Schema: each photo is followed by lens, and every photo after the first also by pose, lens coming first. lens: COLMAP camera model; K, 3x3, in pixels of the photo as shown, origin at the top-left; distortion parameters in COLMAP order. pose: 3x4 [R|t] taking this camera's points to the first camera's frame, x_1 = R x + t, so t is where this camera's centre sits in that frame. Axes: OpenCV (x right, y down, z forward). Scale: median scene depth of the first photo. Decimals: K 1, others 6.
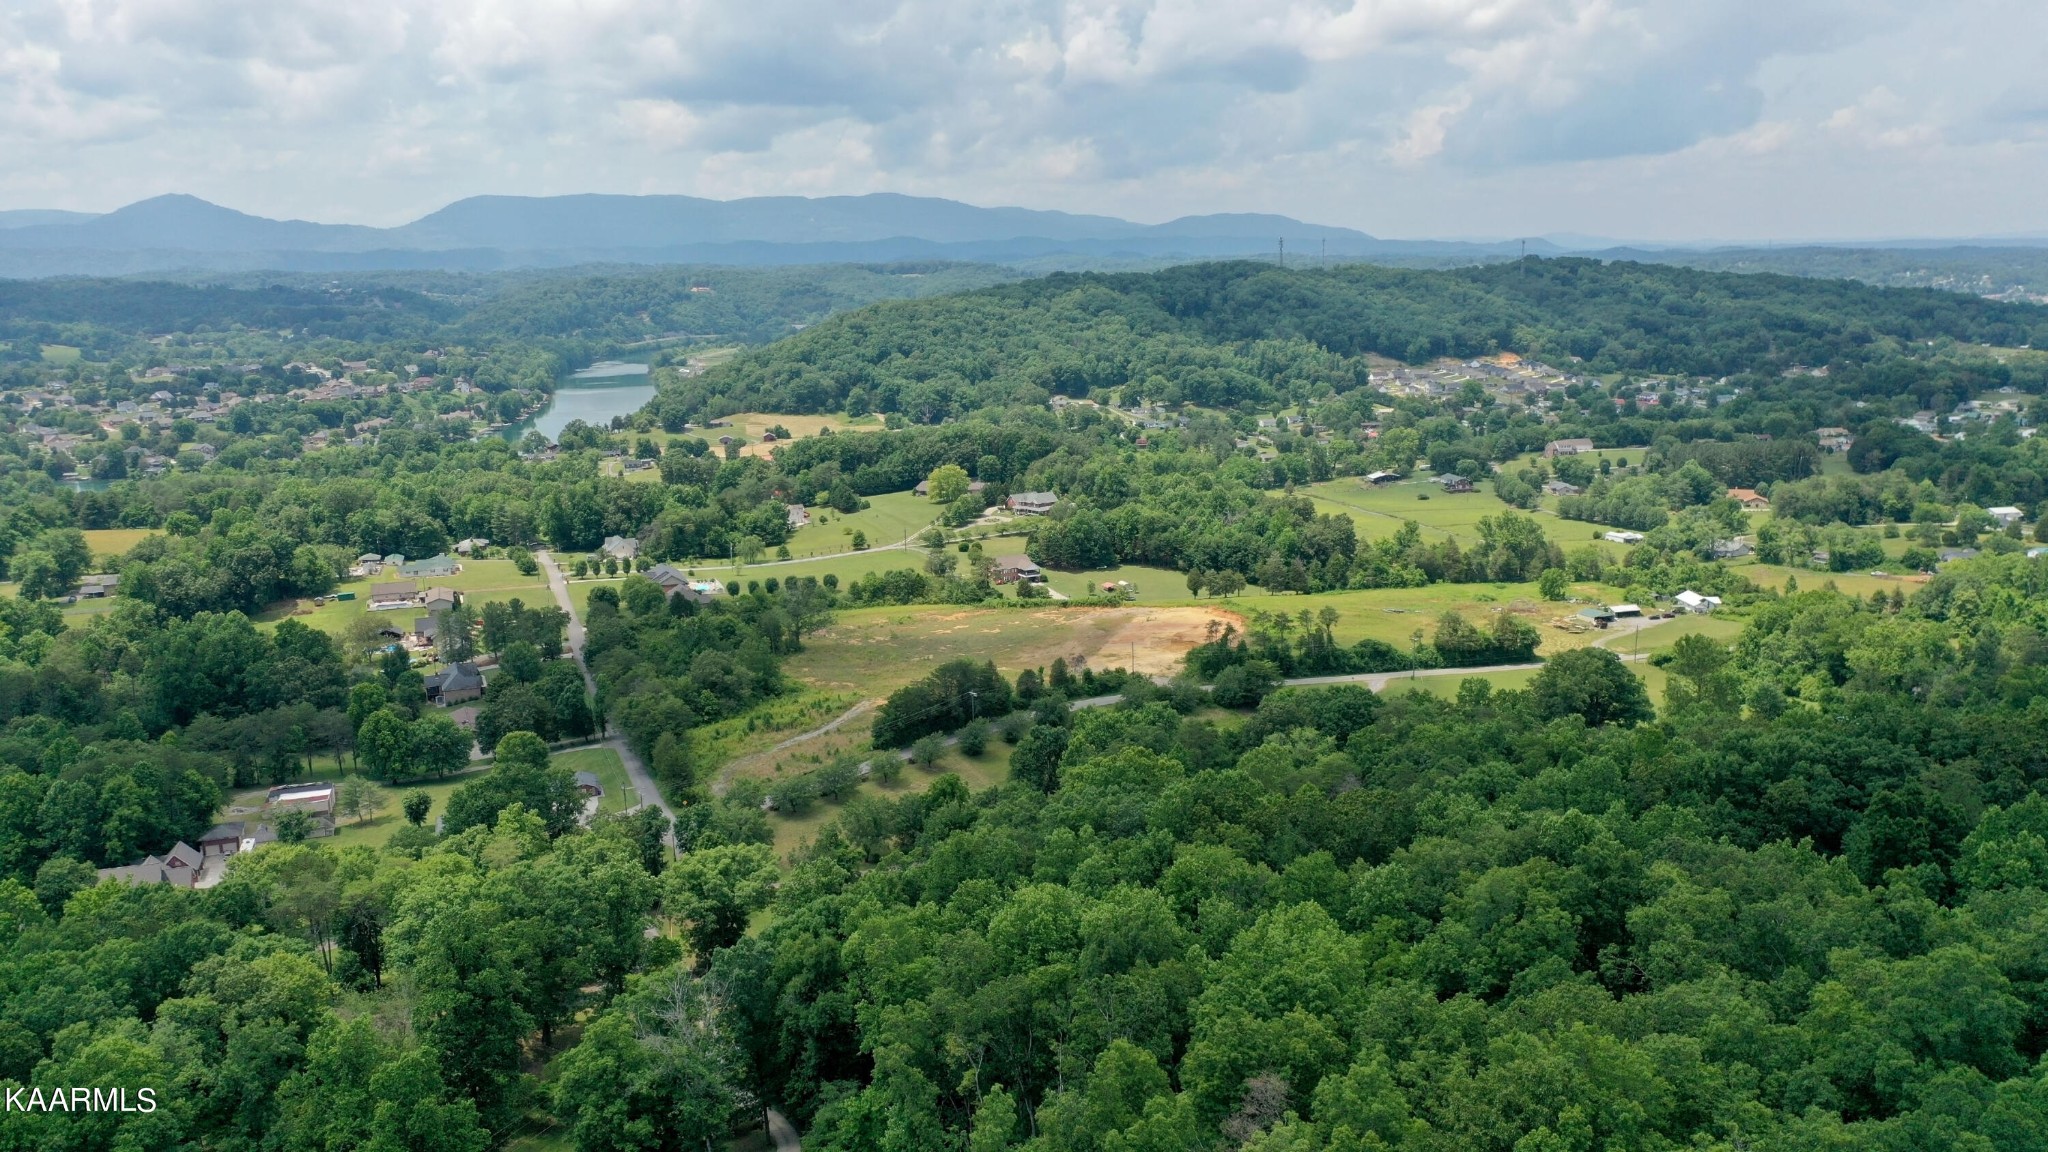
lens RADIAL K [[1571.0, 0, 1024.0], [0, 1571.0, 576.0], [0, 0, 1]] dist [0.009211, -0.004439]
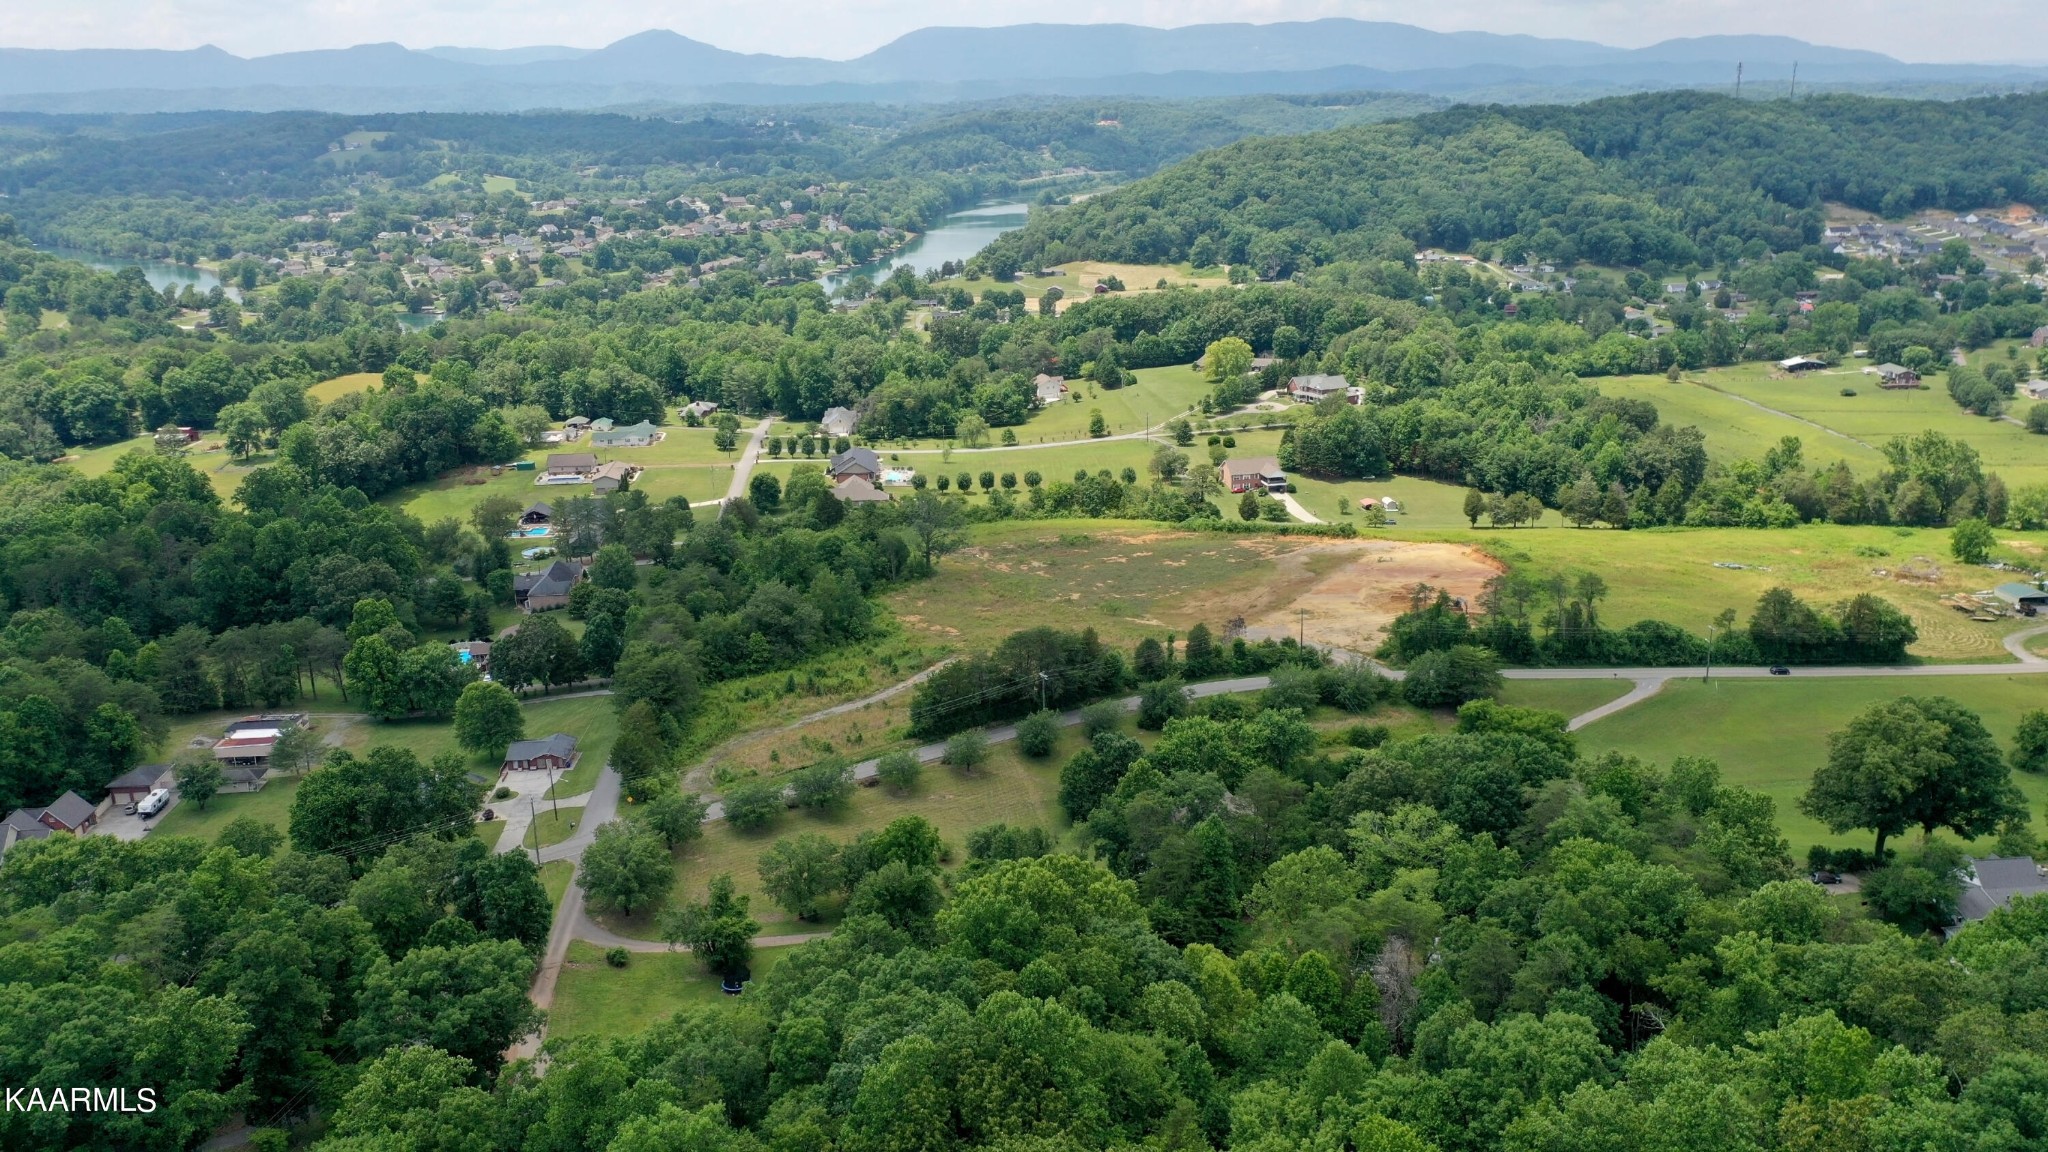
lens RADIAL K [[1571.0, 0, 1024.0], [0, 1571.0, 576.0], [0, 0, 1]] dist [0.009211, -0.004439]
pose [[0.963263, 0.075968, -0.257591, 0.071767], [-0.049571, 0.992971, 0.107475, -0.026381], [0.263945, -0.090757, 0.960258, 0.121889]]
